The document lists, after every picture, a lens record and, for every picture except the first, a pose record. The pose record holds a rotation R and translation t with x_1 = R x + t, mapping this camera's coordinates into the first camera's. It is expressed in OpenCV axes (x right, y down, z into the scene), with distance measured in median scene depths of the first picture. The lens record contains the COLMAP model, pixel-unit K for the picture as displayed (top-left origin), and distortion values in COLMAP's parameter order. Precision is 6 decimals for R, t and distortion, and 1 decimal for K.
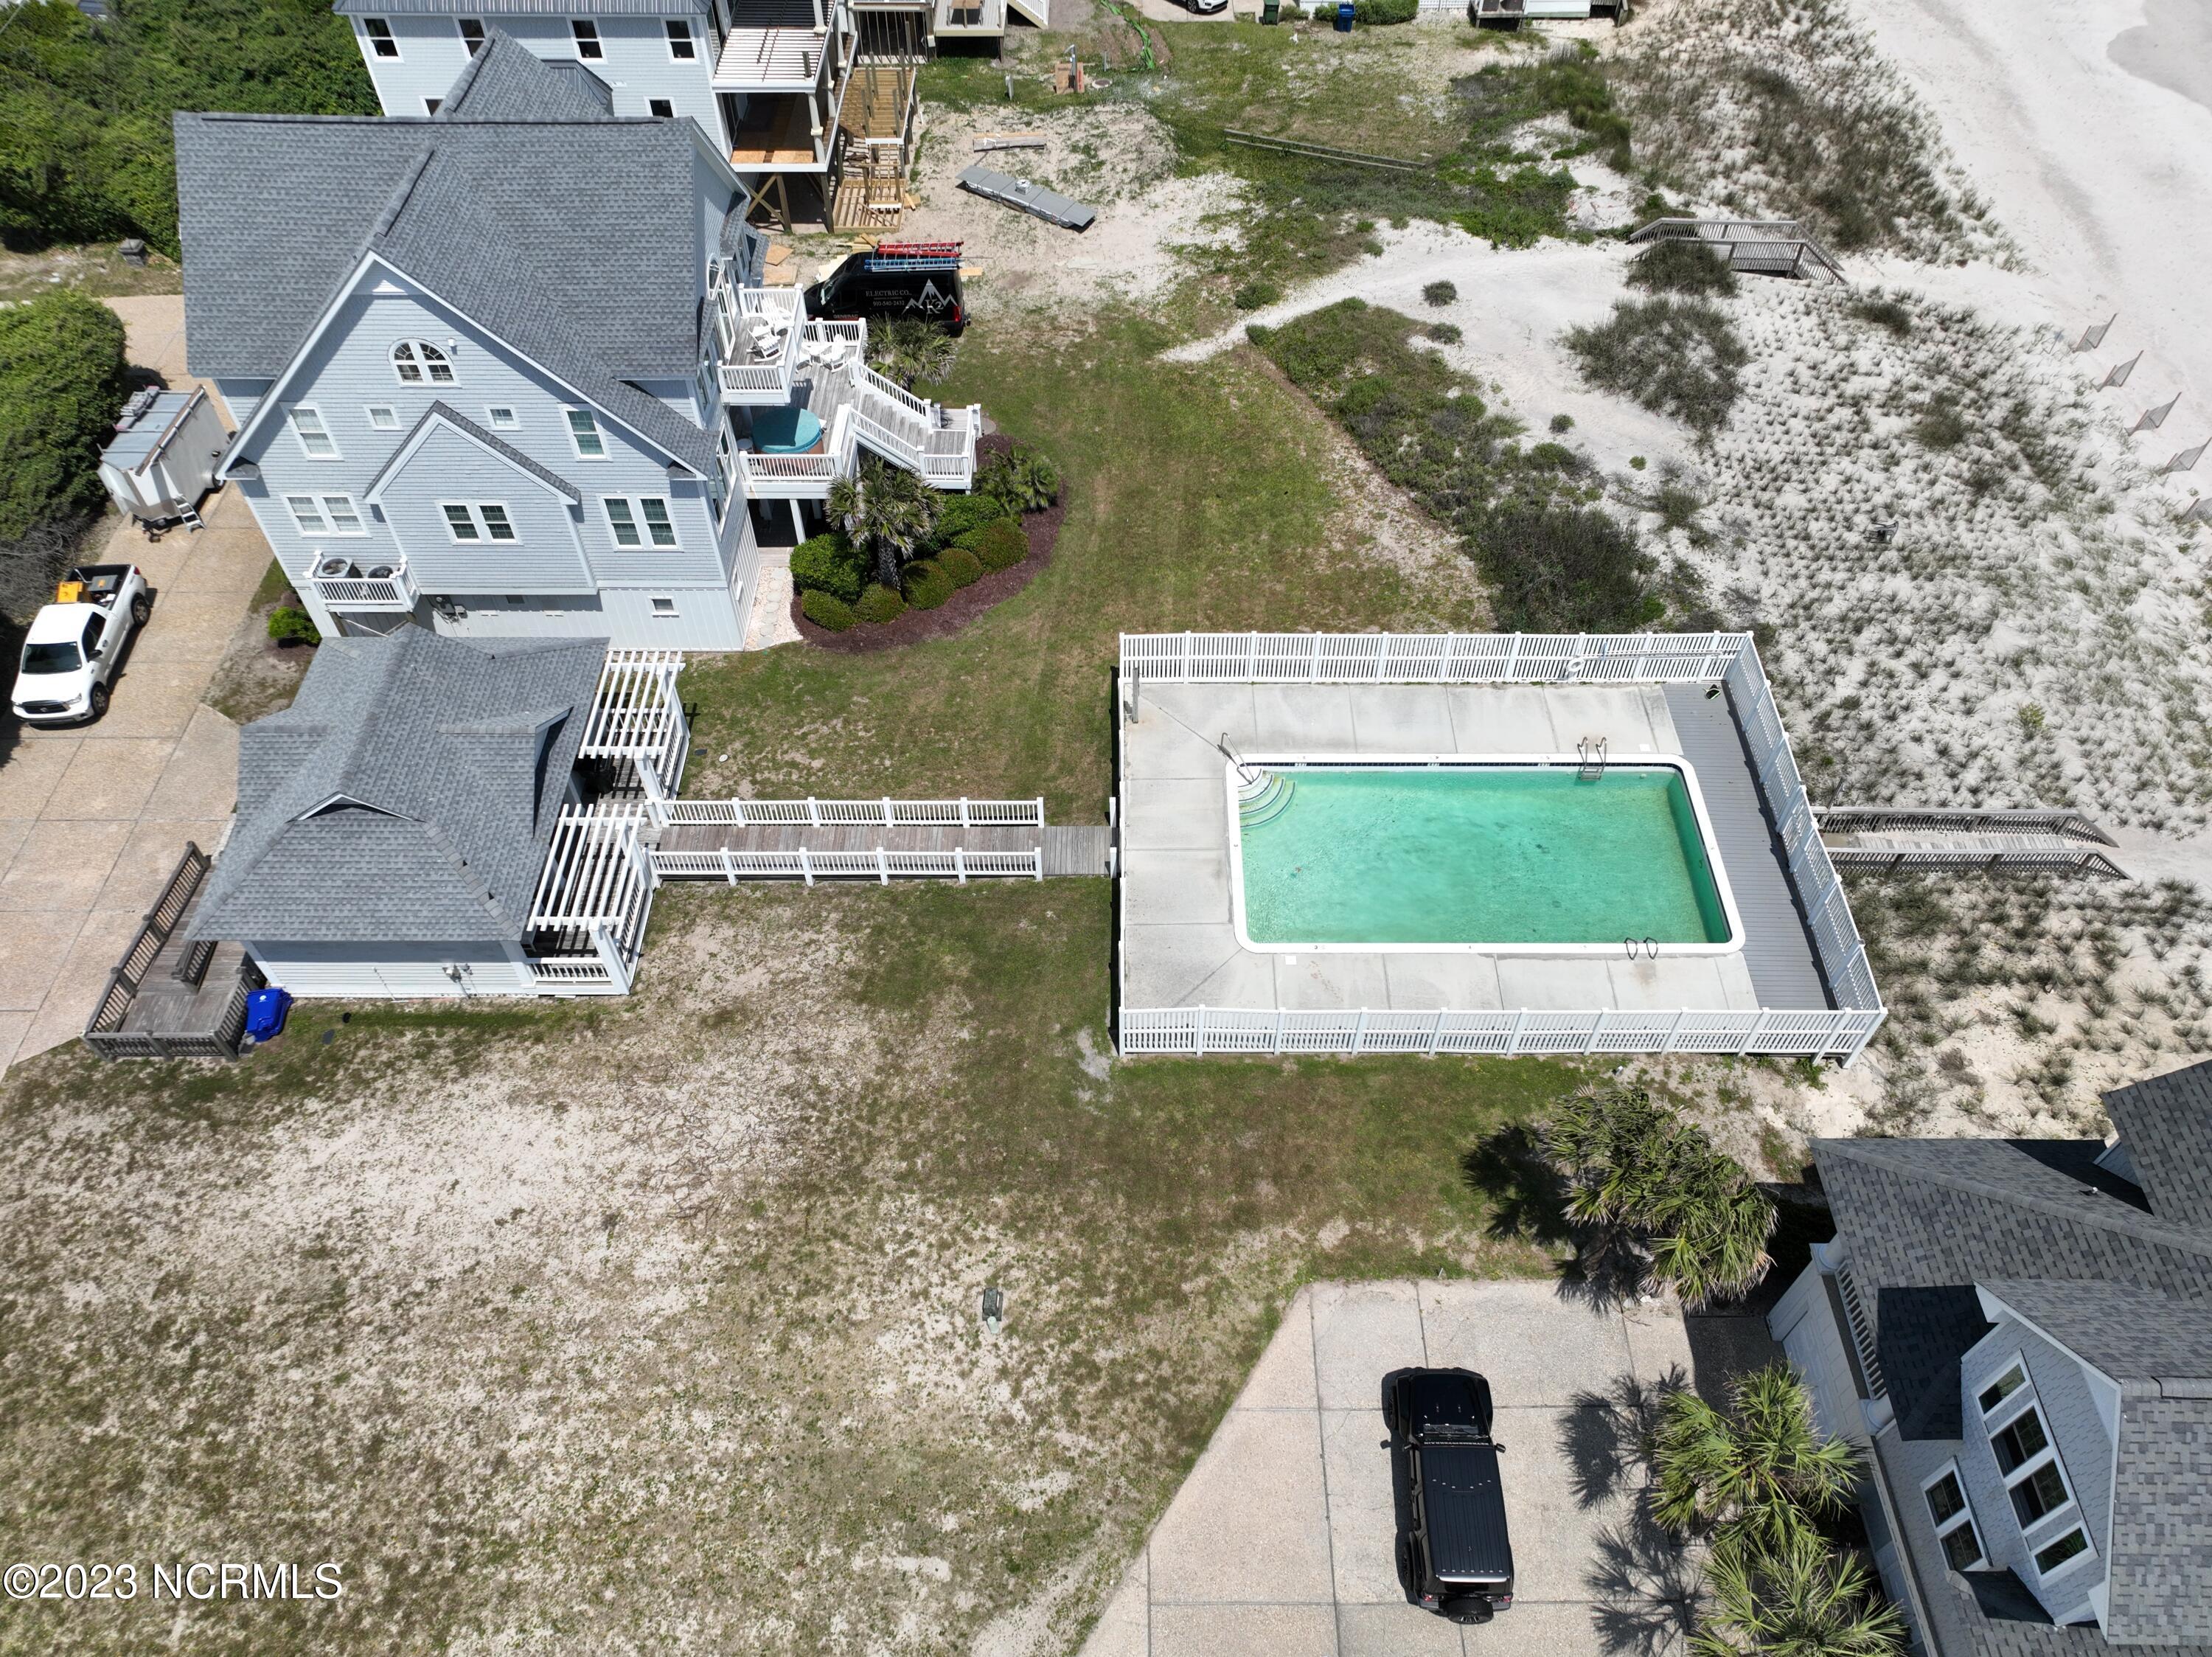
lens RADIAL K [[1576.8, 0, 1106.5], [0, 1576.8, 829.8], [0, 0, 1]] dist [0.001879, 0.015477]
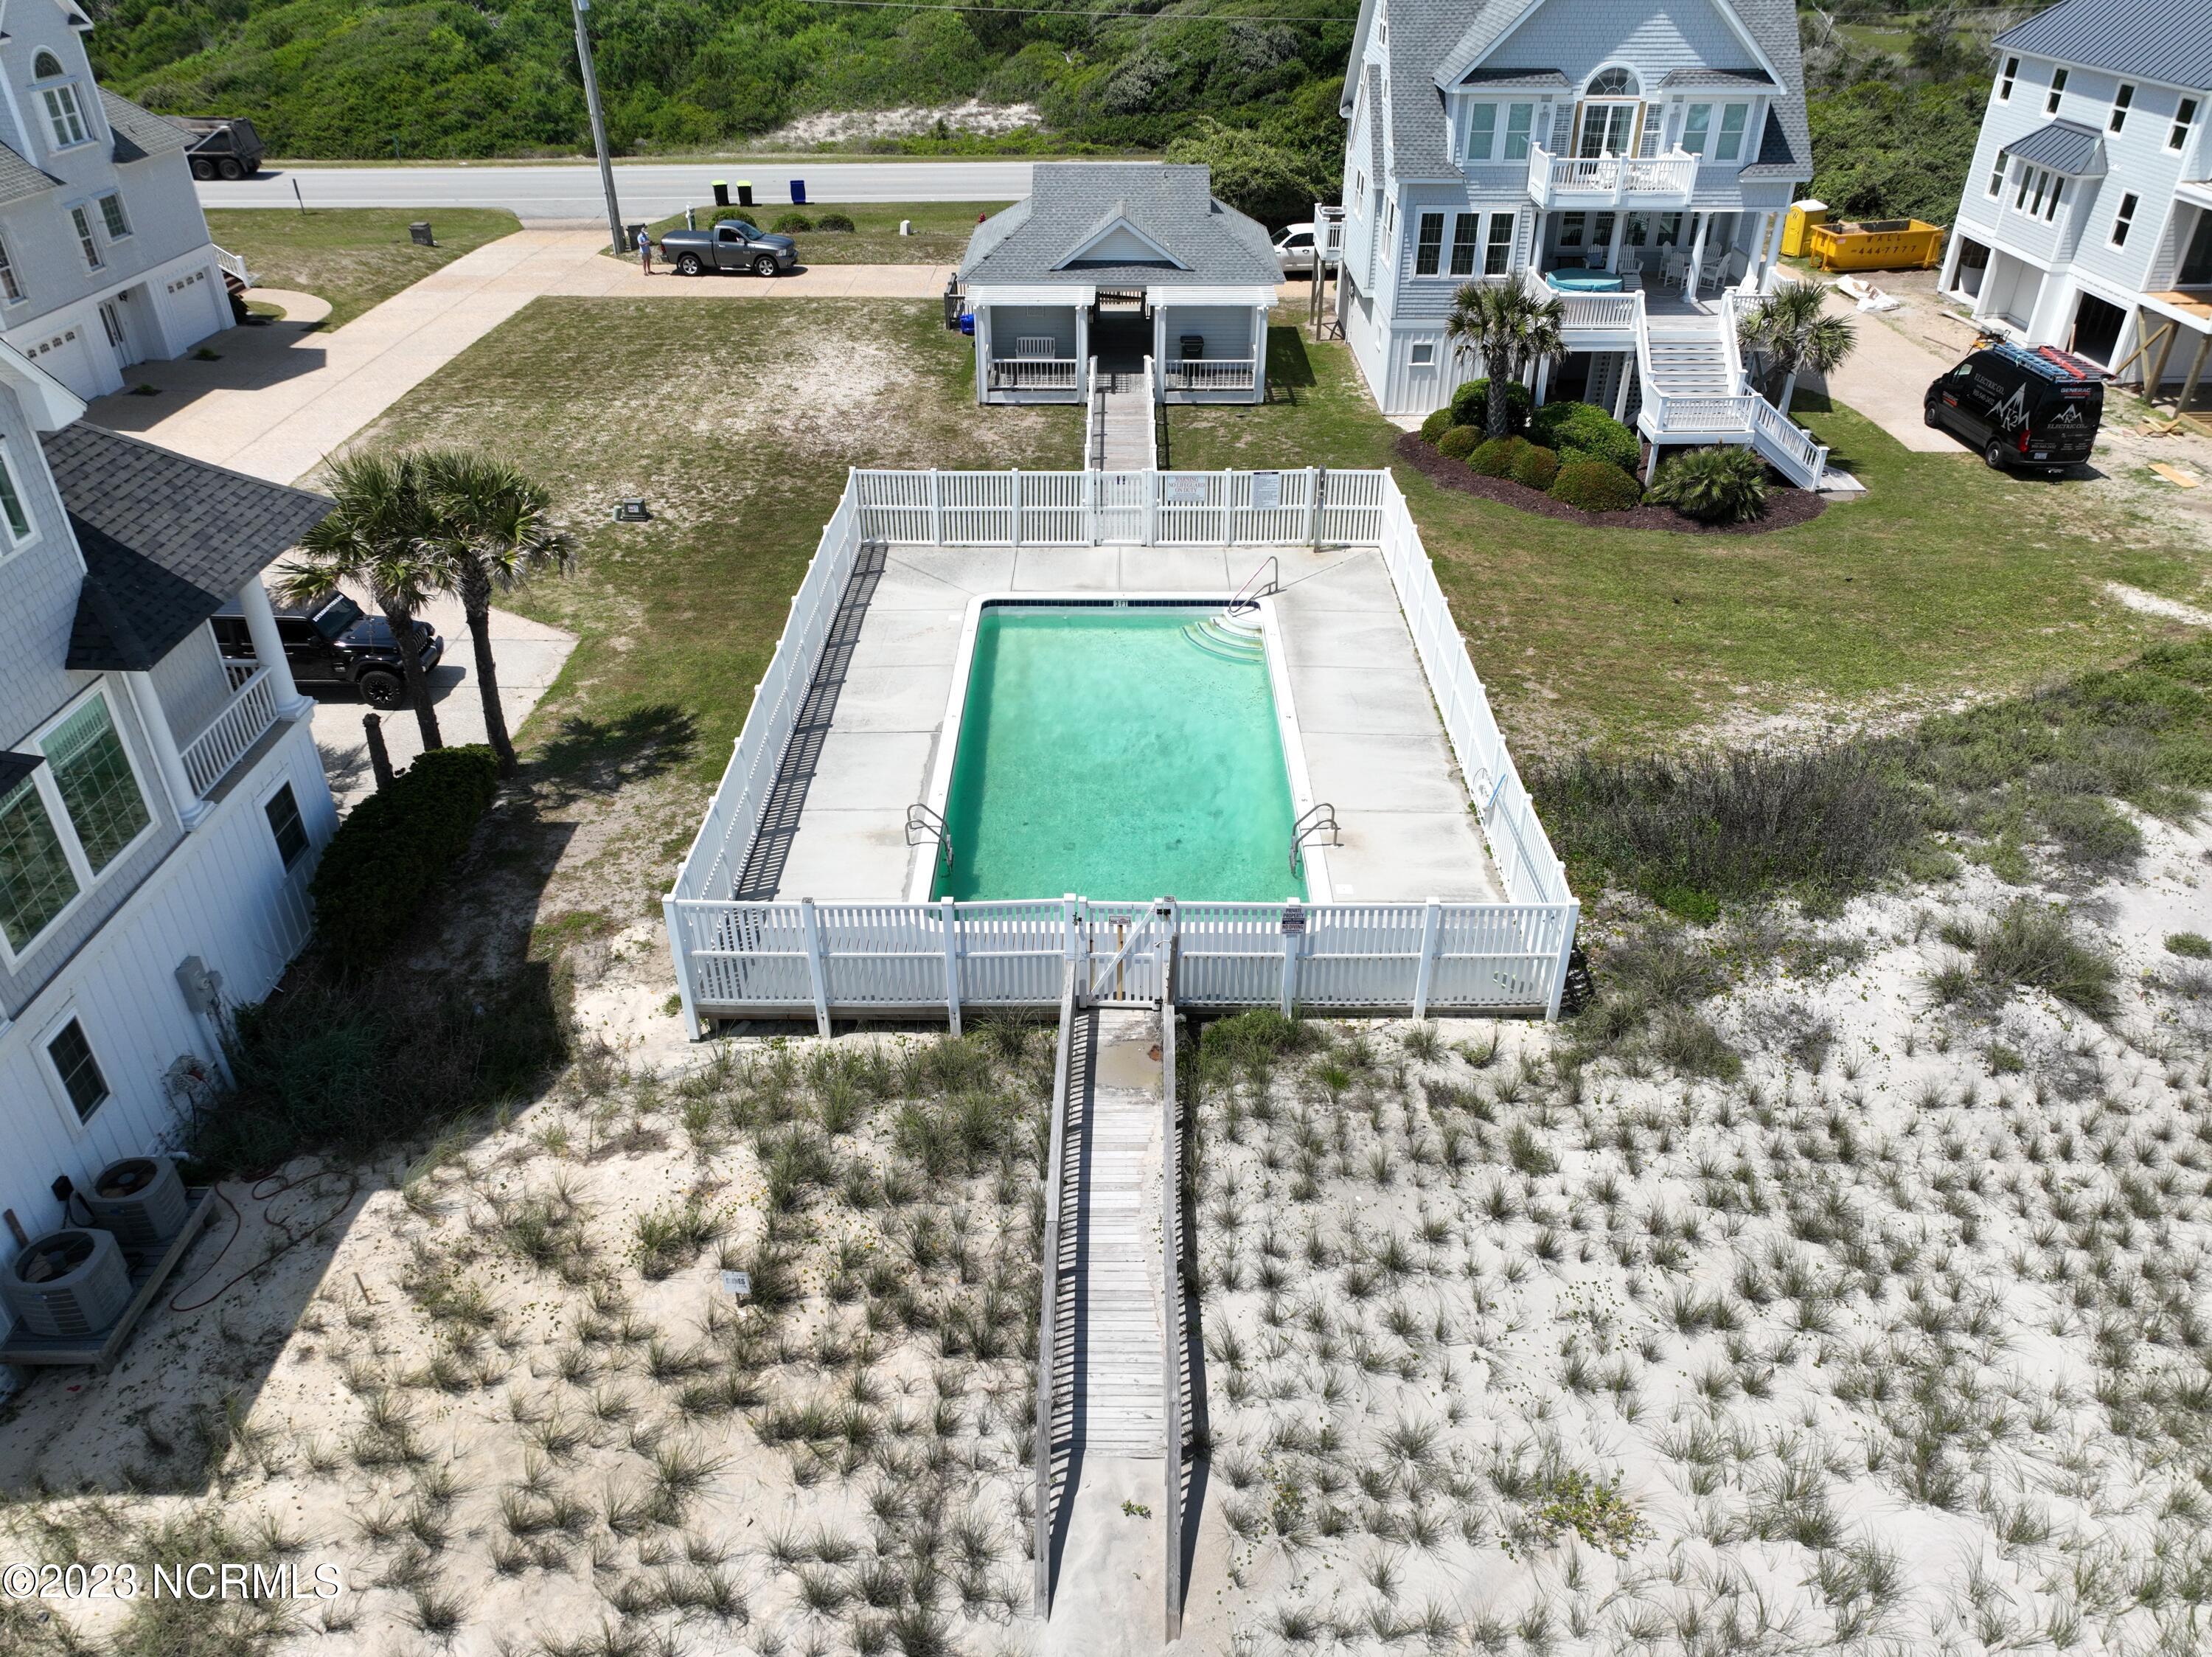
lens RADIAL K [[1576.8, 0, 1108.7], [0, 1576.8, 830.5], [0, 0, 1]] dist [0.001879, 0.015477]
pose [[-0.003089, 0.536547, -0.843865, 0.894462], [-0.773755, 0.533292, 0.341911, -0.212014], [0.633477, 0.654001, 0.413509, 0.765543]]
